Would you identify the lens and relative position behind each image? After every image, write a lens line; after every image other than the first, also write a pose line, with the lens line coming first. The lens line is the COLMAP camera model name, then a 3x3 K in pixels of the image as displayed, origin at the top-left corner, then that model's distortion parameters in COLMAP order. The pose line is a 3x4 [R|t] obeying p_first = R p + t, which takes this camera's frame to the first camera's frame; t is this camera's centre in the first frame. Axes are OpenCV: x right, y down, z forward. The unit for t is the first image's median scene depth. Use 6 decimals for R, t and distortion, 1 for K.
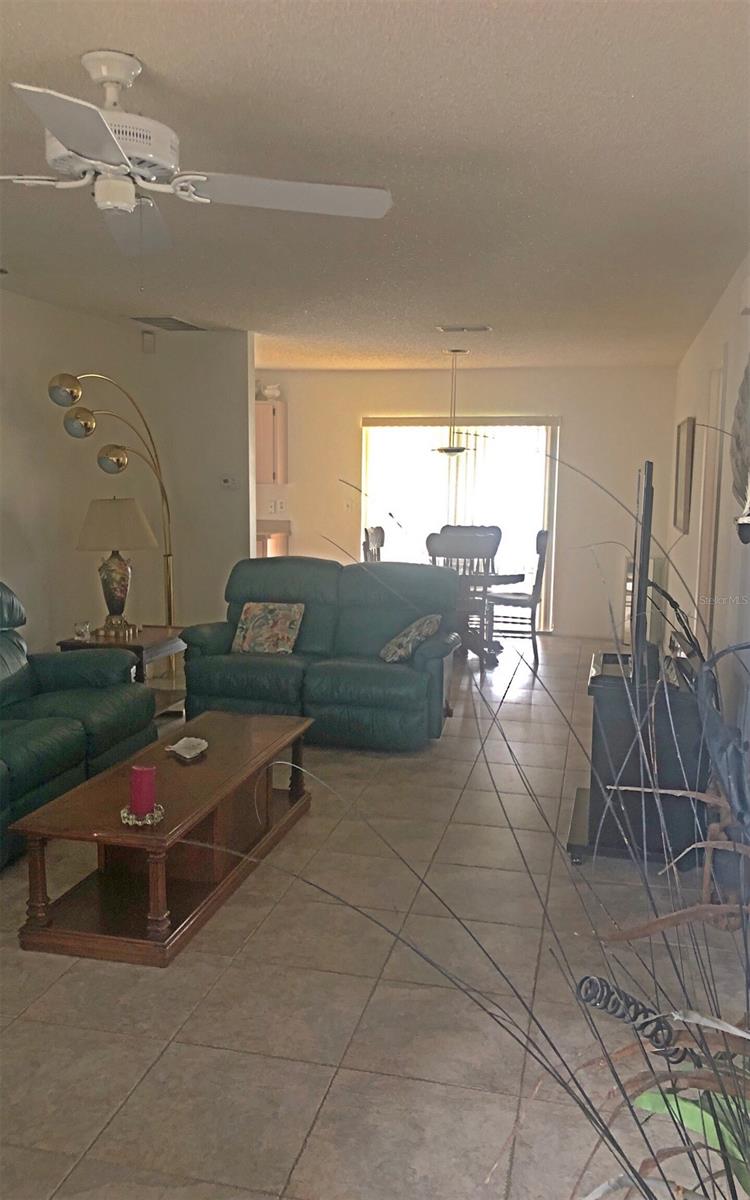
lens RADIAL K [[980.6, 0, 374.1], [0, 980.6, 590.2], [0, 0, 1]] dist [0.078944, -0.157550]
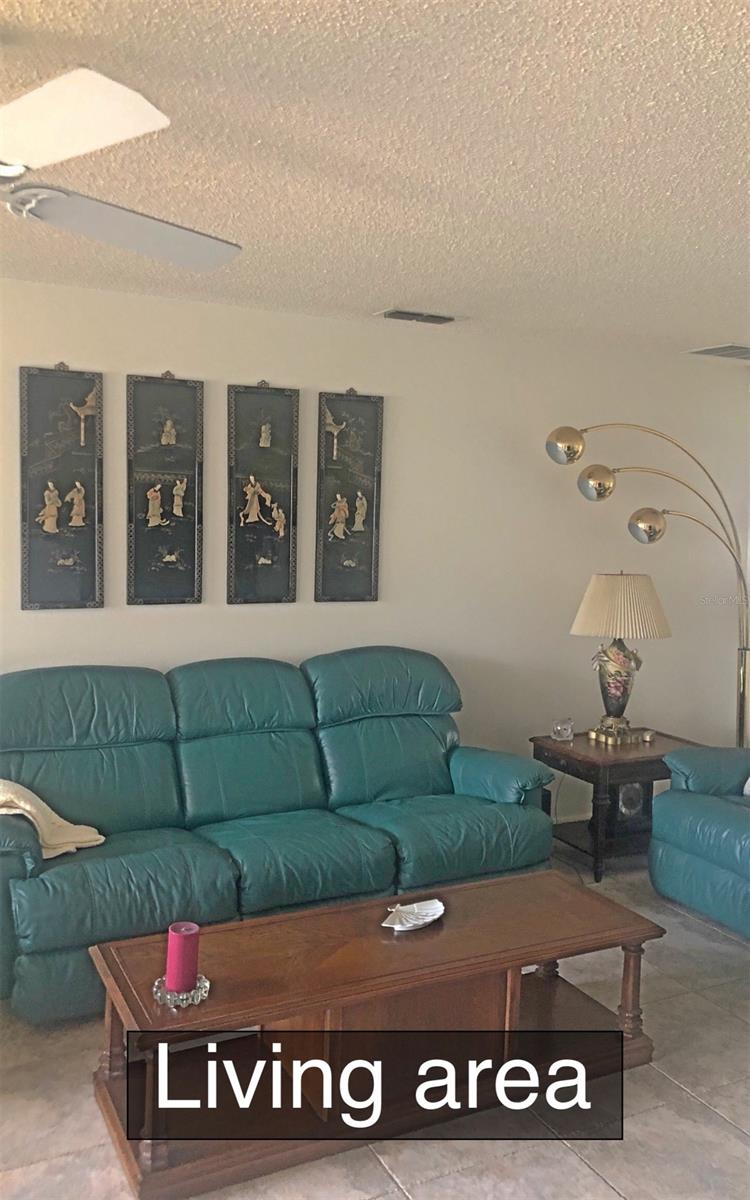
lens RADIAL K [[980.6, 0, 374.1], [0, 980.6, 590.2], [0, 0, 1]] dist [0.078944, -0.157550]
pose [[0.646870, 0.059364, -0.760286, 0.245368], [-0.108054, 0.994042, -0.014319, -0.049538], [0.754906, 0.091415, 0.649431, 0.339270]]
